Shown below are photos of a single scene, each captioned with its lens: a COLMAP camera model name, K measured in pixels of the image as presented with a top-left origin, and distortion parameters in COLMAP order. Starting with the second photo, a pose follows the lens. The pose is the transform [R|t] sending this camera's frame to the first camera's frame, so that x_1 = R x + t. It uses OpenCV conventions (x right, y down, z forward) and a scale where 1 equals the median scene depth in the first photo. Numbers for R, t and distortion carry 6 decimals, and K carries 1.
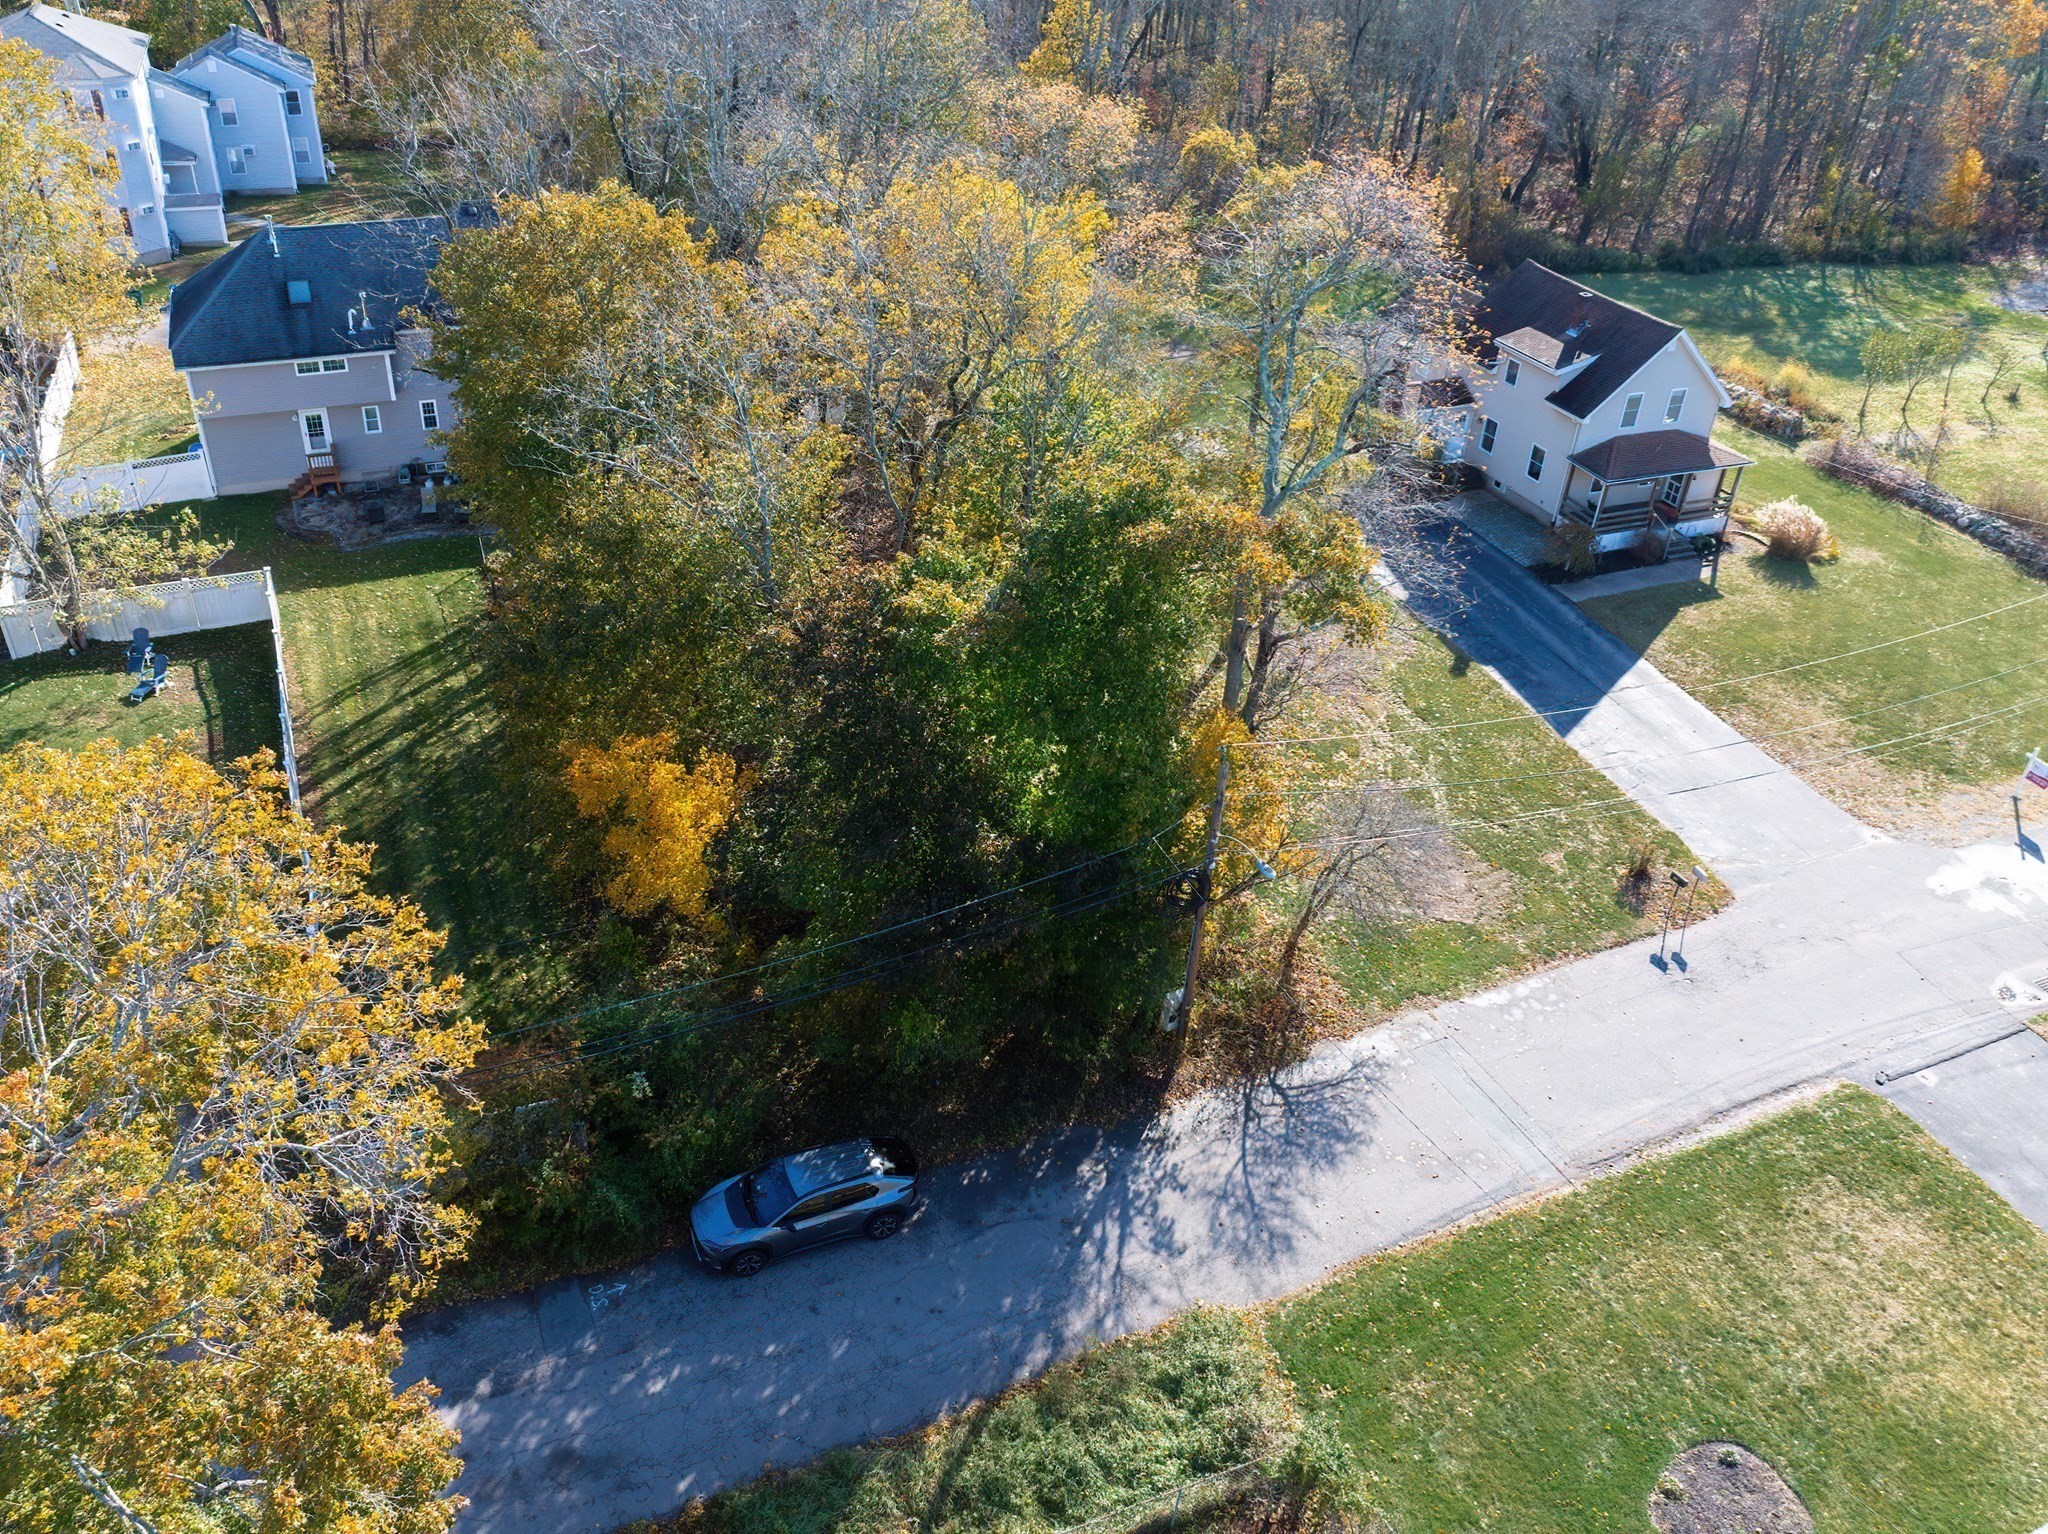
lens RADIAL K [[1577.2, 0, 1026.4], [0, 1577.2, 761.2], [0, 0, 1]] dist [-0.041987, 0.001021]
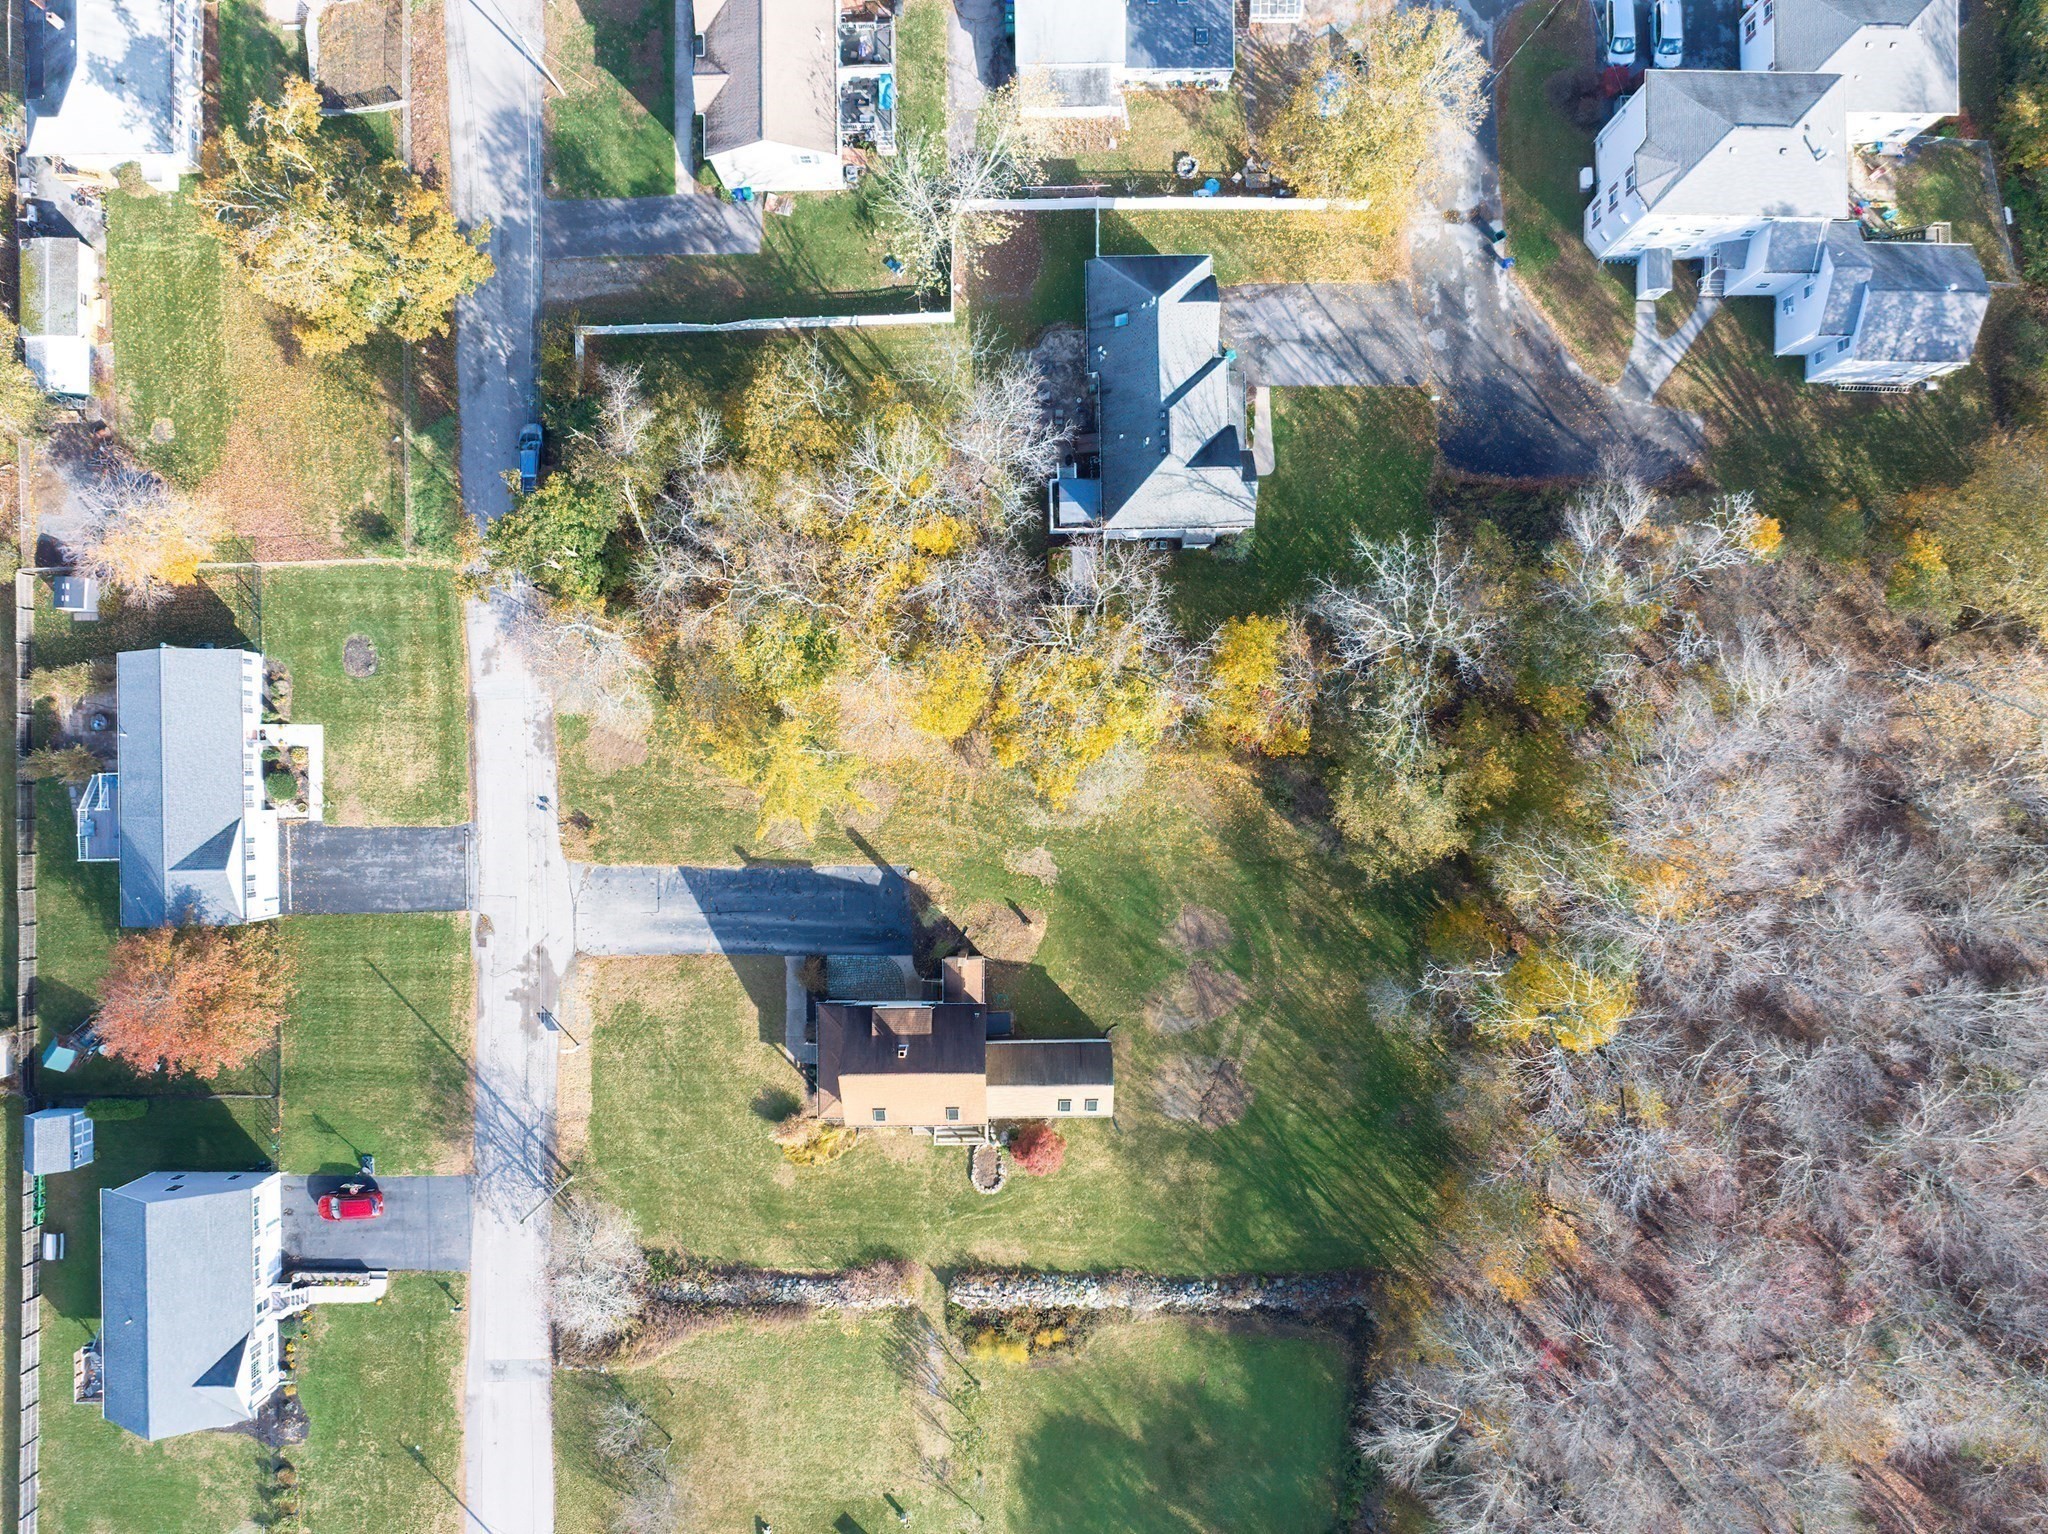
lens RADIAL K [[1473.8, 0, 1024.6], [0, 1473.8, 757.5], [0, 0, 1]] dist [-0.037843, -0.010102]
pose [[-0.388096, 0.918909, -0.070620, 0.162418], [-0.521527, -0.155794, 0.838891, -1.859786], [0.759862, 0.362401, 0.539699, 0.210919]]
